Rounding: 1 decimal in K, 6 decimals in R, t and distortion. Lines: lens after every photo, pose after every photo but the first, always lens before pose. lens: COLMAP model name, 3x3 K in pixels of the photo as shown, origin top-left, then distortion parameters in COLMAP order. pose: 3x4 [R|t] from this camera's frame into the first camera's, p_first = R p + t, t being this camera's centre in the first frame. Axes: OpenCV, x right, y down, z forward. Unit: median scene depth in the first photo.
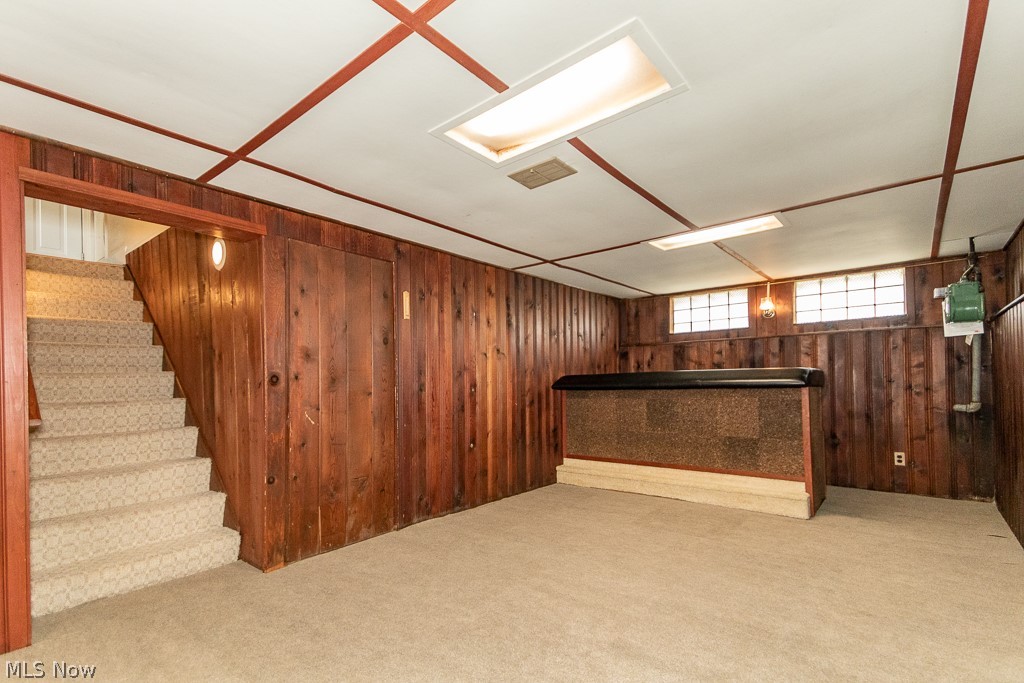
lens RADIAL K [[473.8, 0, 517.7], [0, 473.8, 364.8], [0, 0, 1]] dist [0.106929, -0.033369]
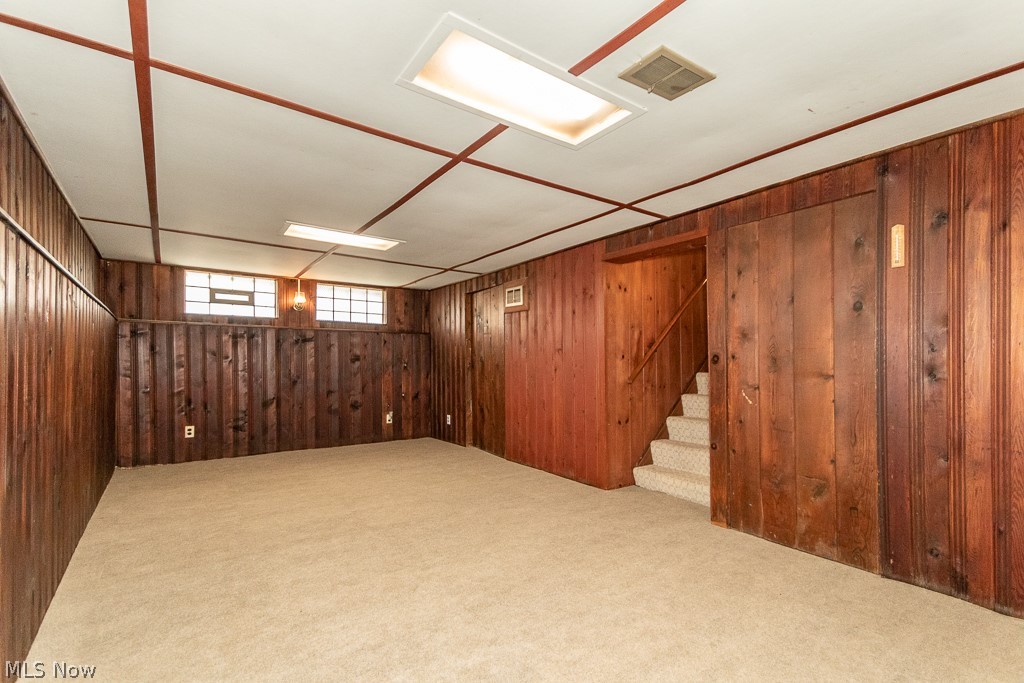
lens RADIAL K [[483.3, 0, 511.0], [0, 483.3, 346.8], [0, 0, 1]] dist [0.081936, -0.036331]
pose [[-0.278744, -0.019310, -0.960171, 0.711028], [0.037603, 0.998812, -0.031004, 0.019394], [0.959629, -0.044748, -0.277687, 0.831434]]
